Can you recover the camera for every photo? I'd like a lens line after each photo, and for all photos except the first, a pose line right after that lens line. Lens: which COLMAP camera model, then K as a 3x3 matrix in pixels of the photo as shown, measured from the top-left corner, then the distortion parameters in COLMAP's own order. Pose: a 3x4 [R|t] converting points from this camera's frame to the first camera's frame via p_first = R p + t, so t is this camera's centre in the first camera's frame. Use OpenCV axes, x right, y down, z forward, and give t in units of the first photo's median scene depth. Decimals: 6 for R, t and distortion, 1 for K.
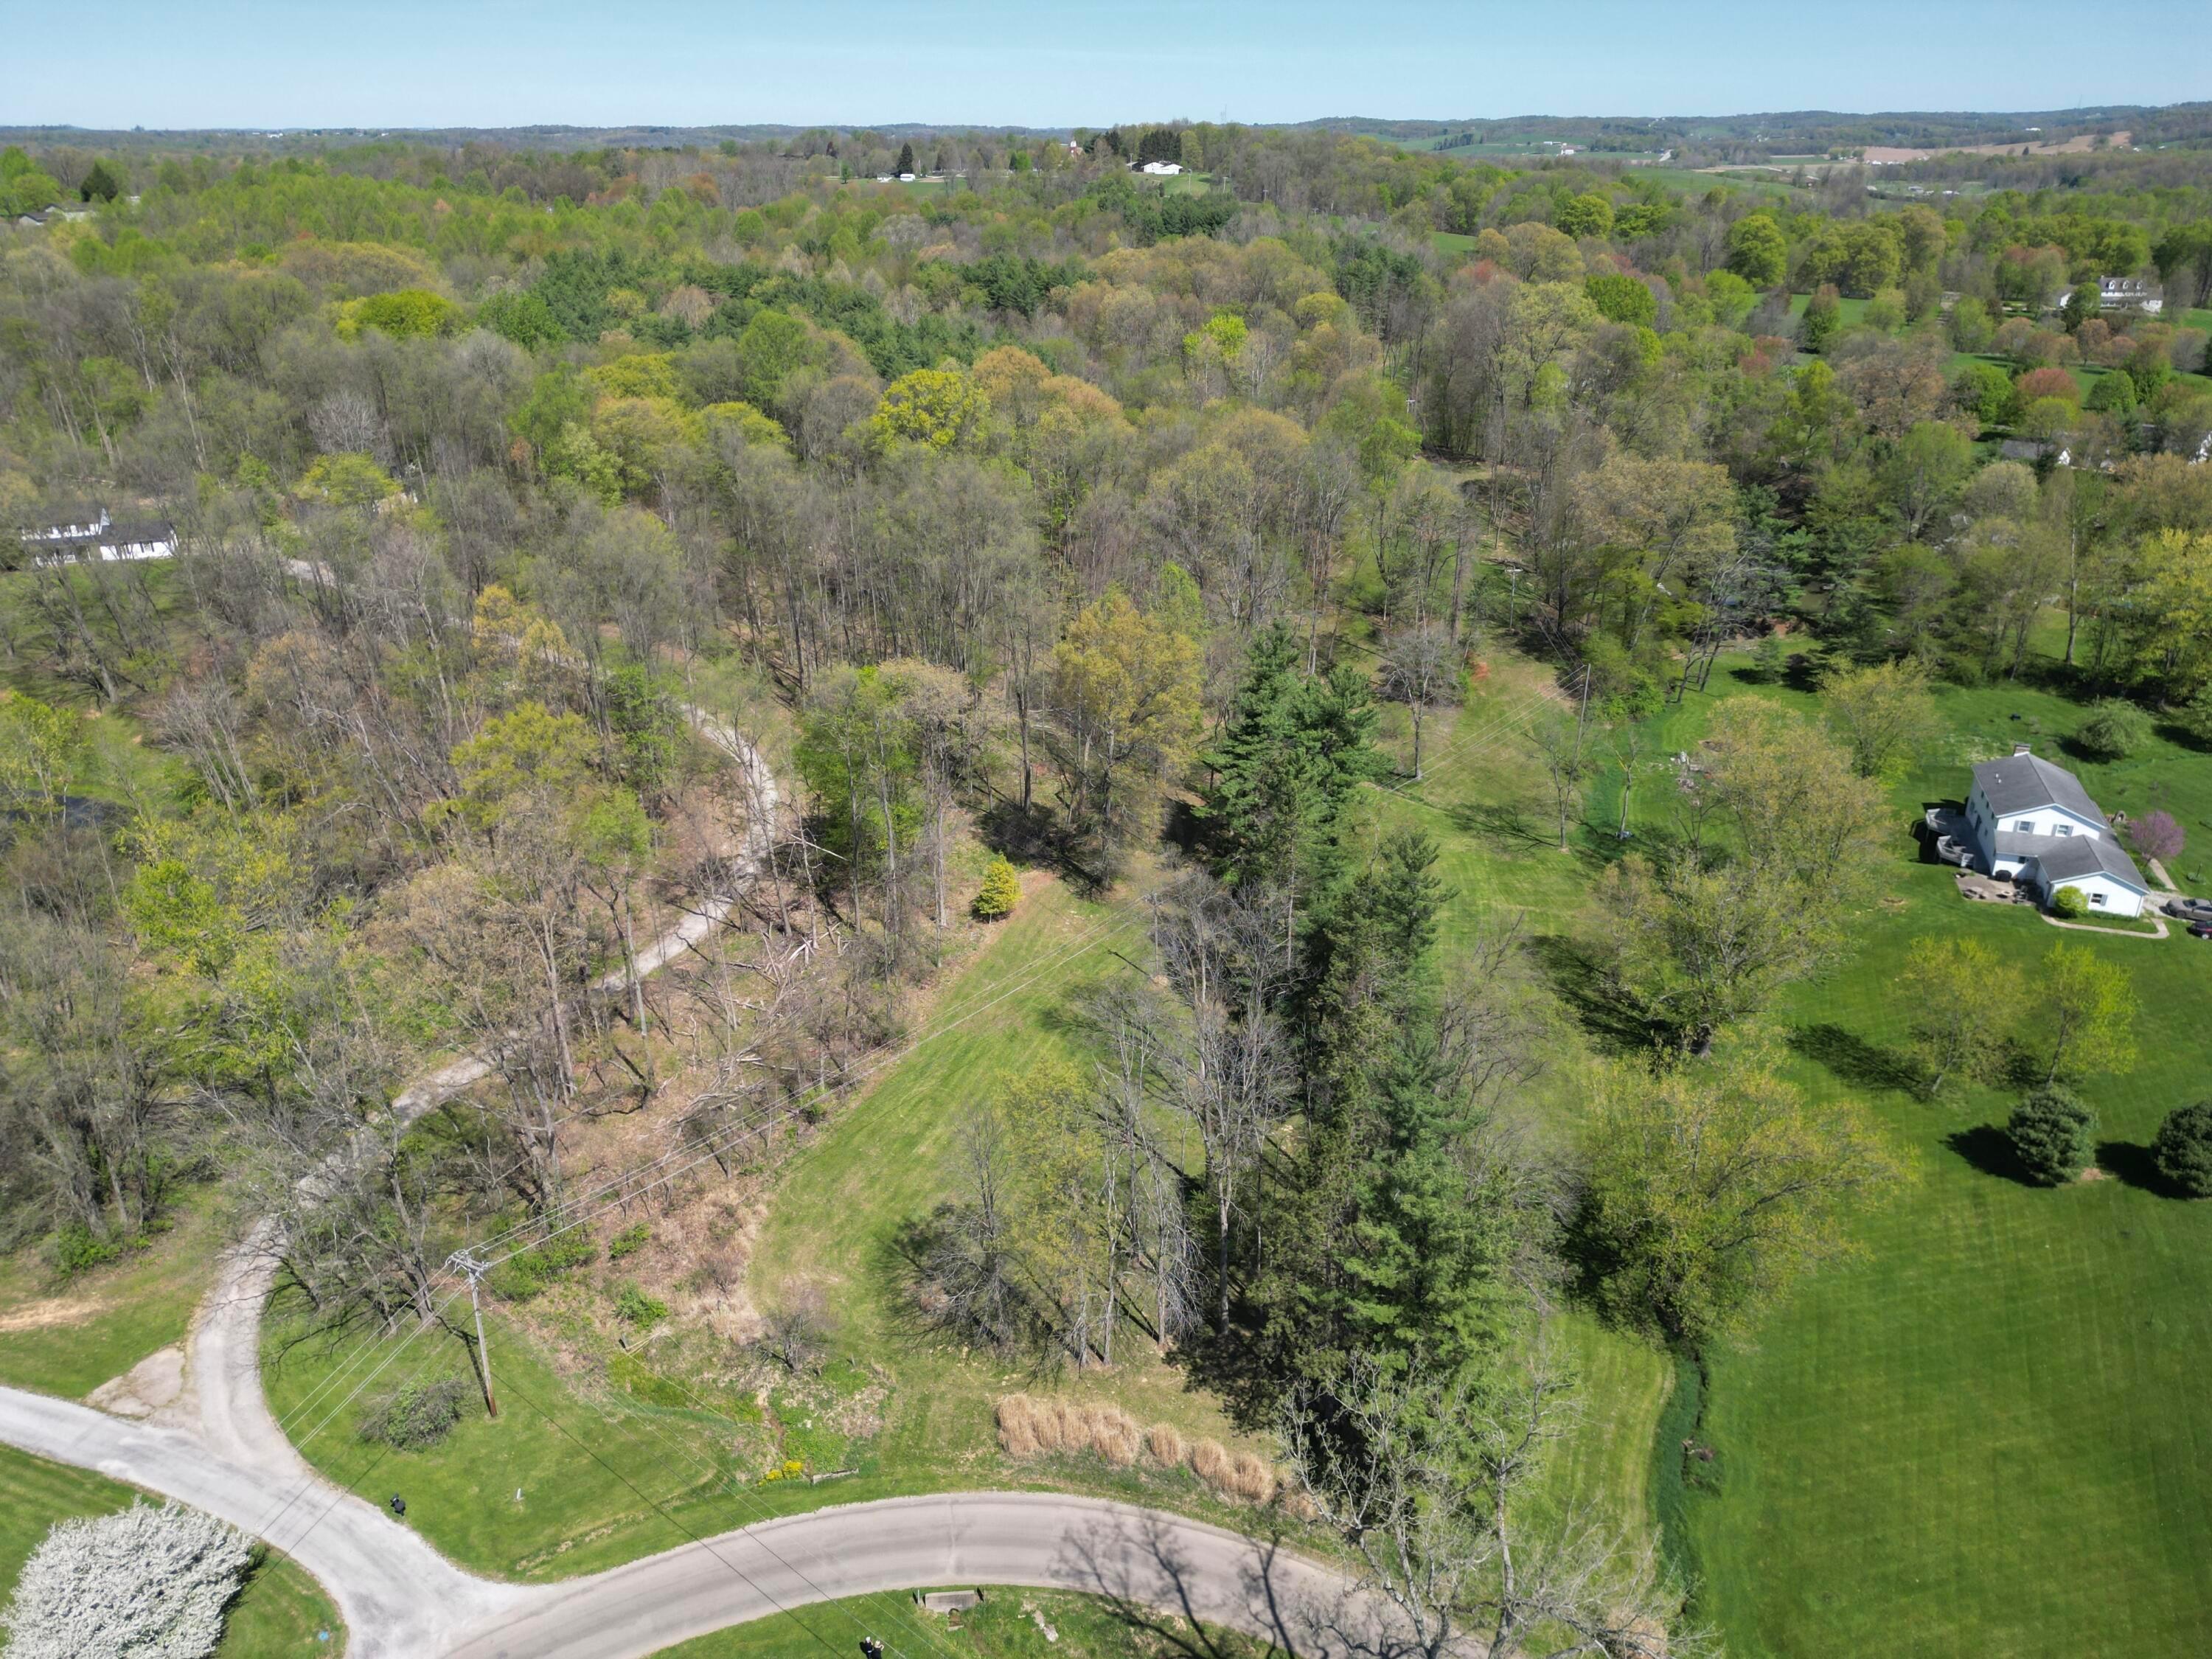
lens RADIAL K [[1560.2, 0, 1095.9], [0, 1560.2, 825.6], [0, 0, 1]] dist [0.051815, -0.035131]
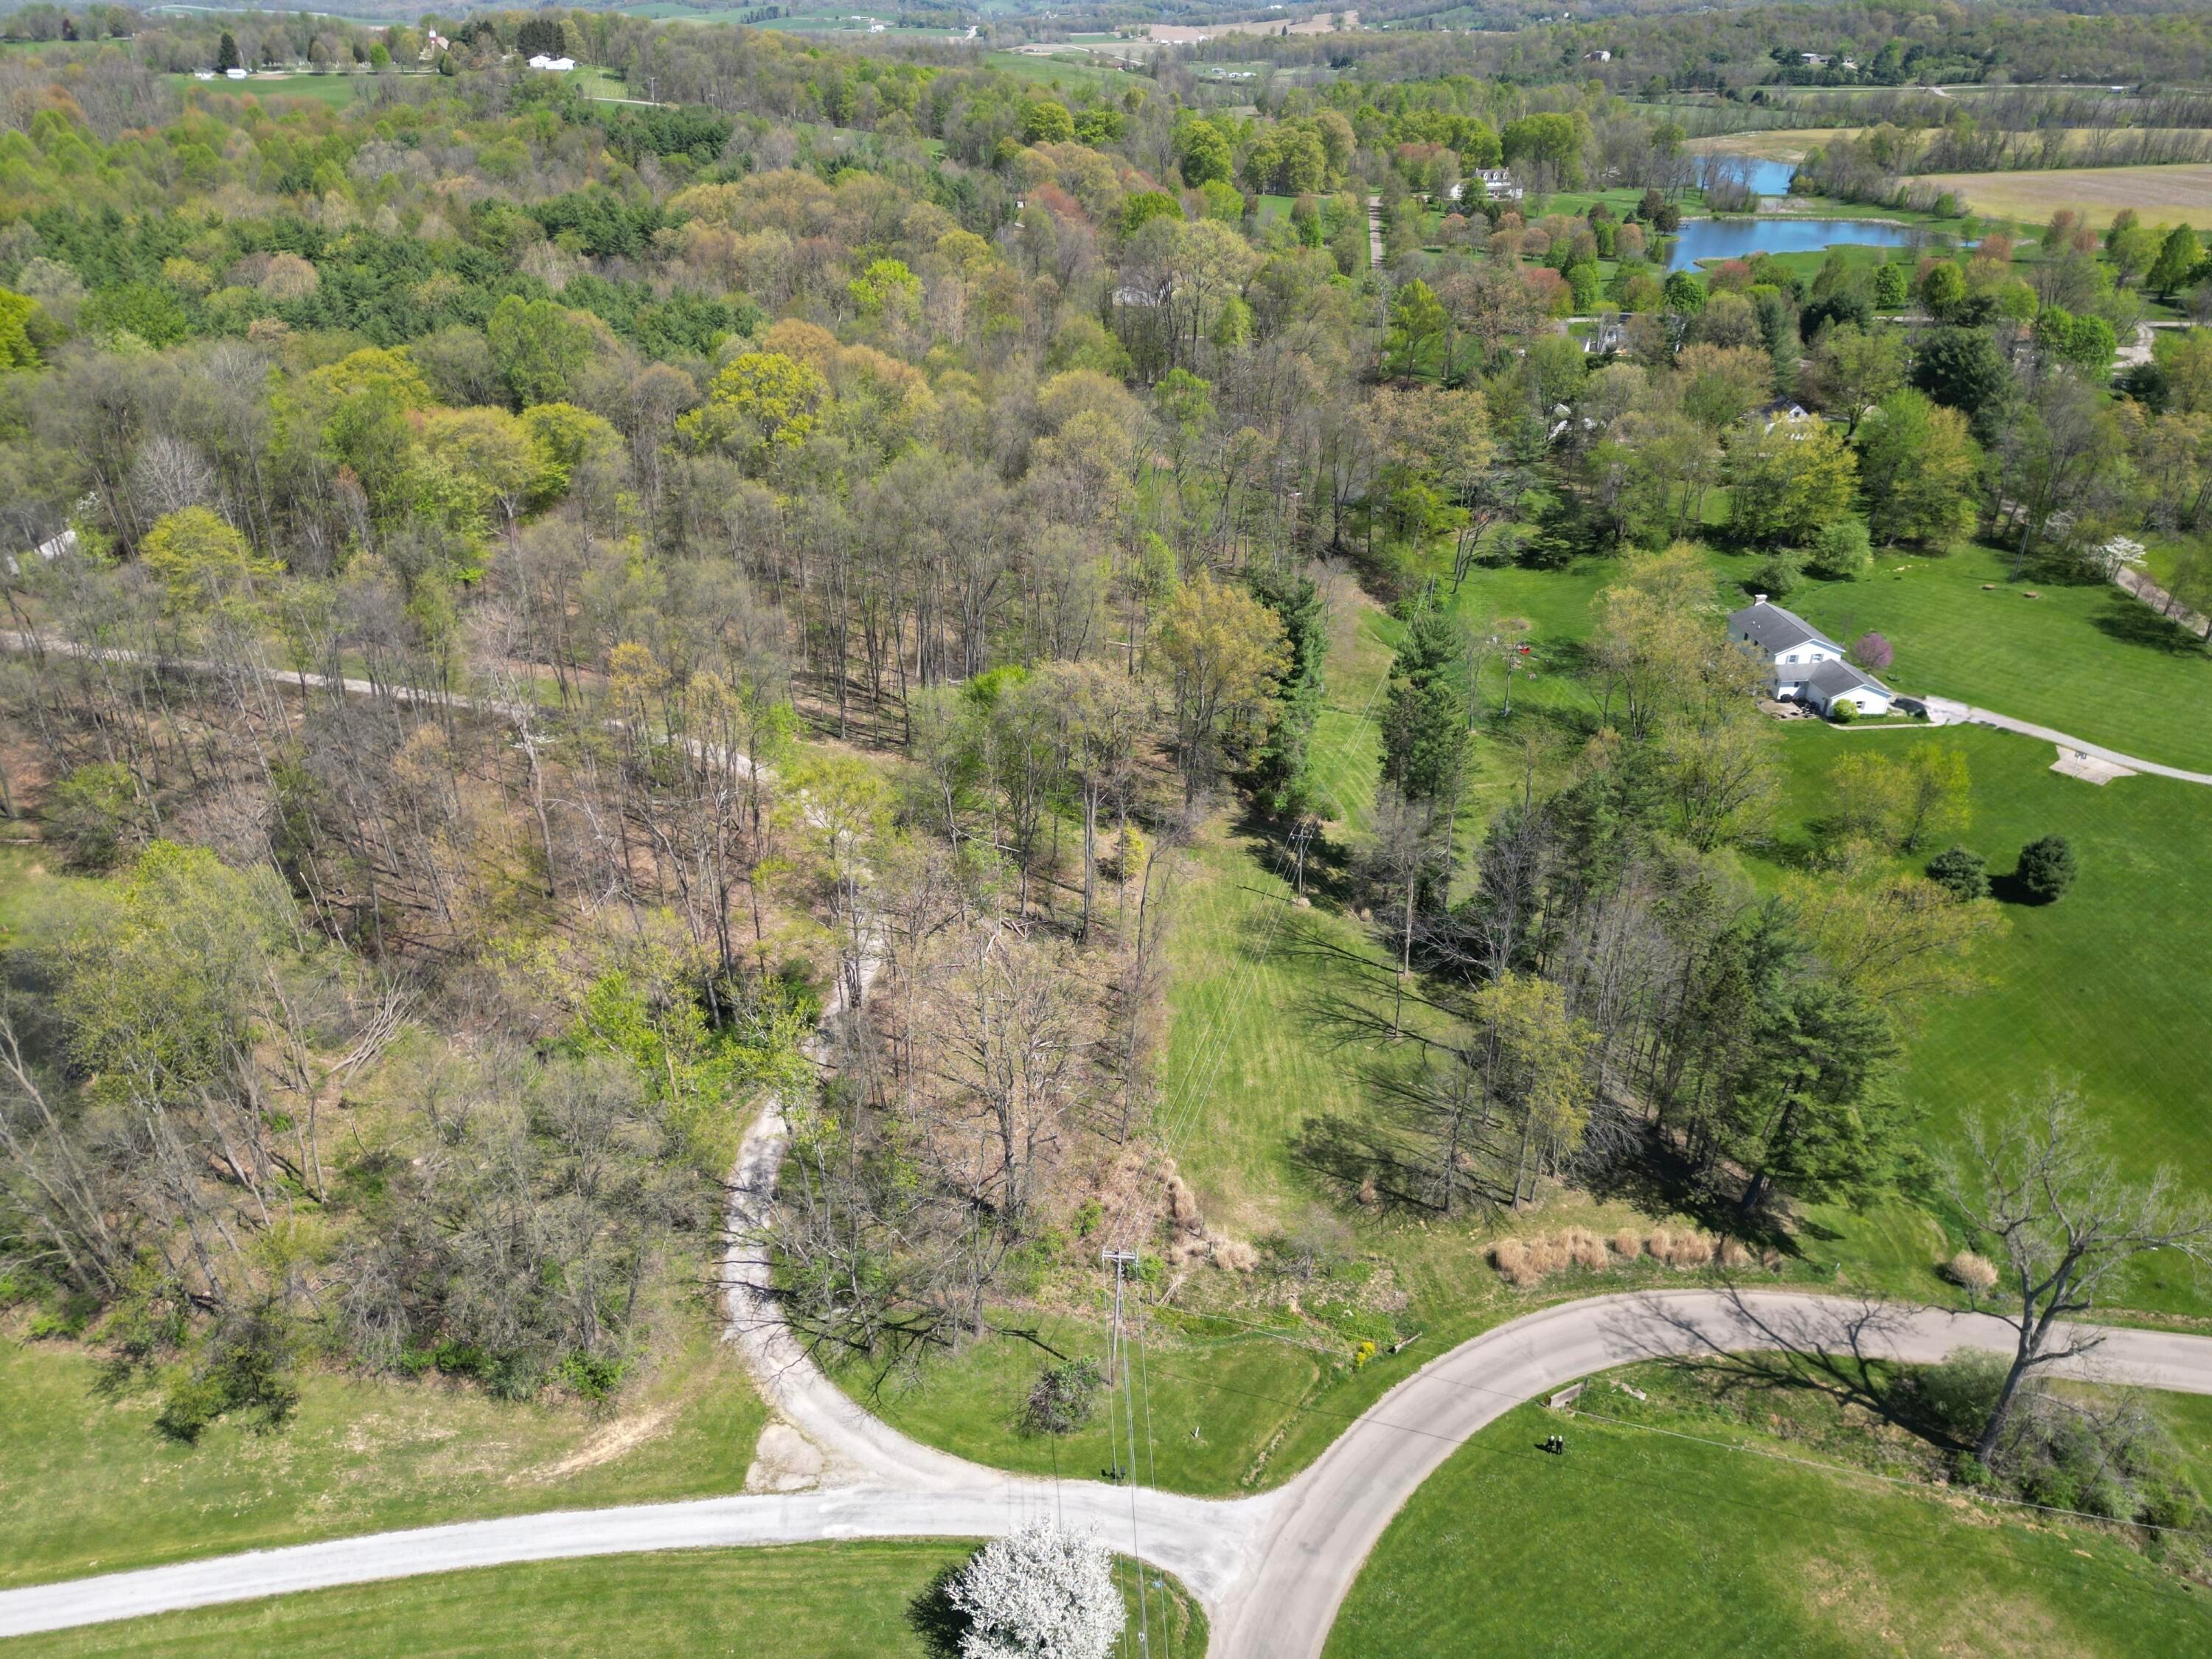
lens RADIAL K [[1560.2, 0, 1101.6], [0, 1560.2, 836.7], [0, 0, 1]] dist [0.051815, -0.035131]
pose [[0.917658, -0.185113, 0.351621, -0.565375], [0.159121, 0.982006, 0.101710, -0.103263], [-0.364121, -0.037385, 0.930601, -0.028056]]
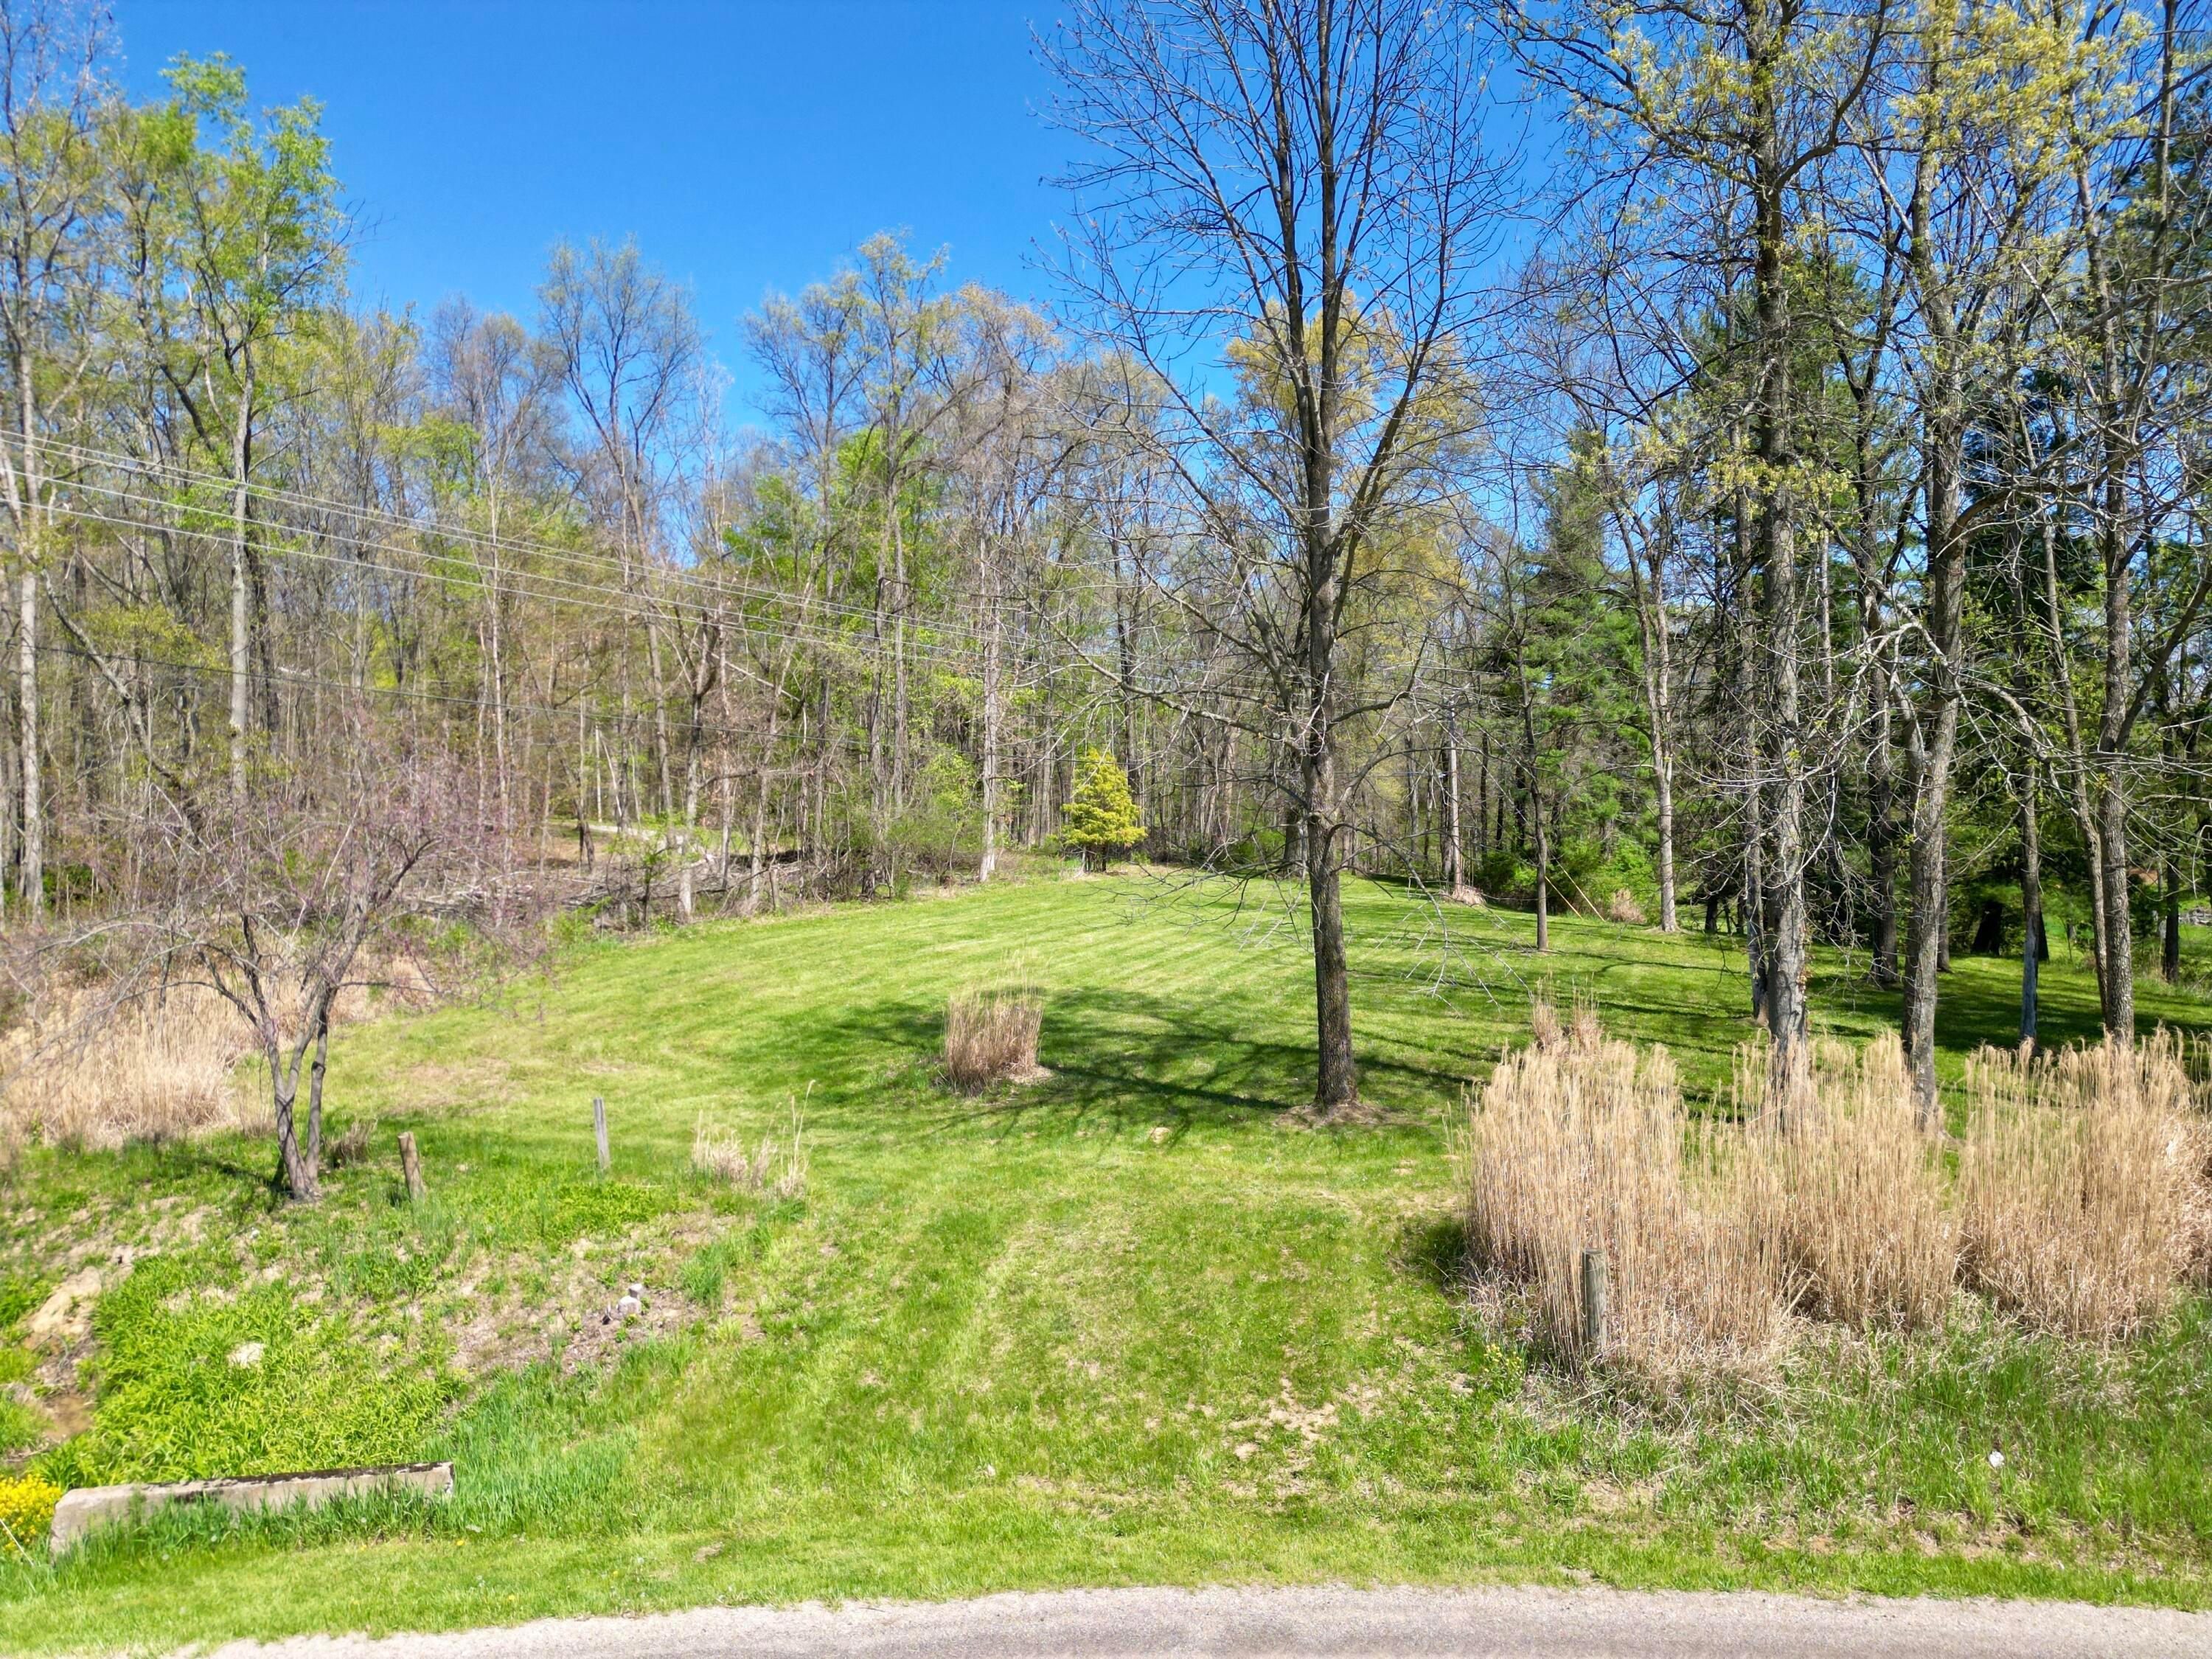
lens RADIAL K [[1560.2, 0, 1085.5], [0, 1560.2, 824.0], [0, 0, 1]] dist [0.051815, -0.035131]
pose [[0.999947, 0.006822, -0.007722, -0.075422], [-0.009470, 0.903757, -0.427941, 0.317703], [0.004060, 0.427991, 0.903774, 0.657204]]
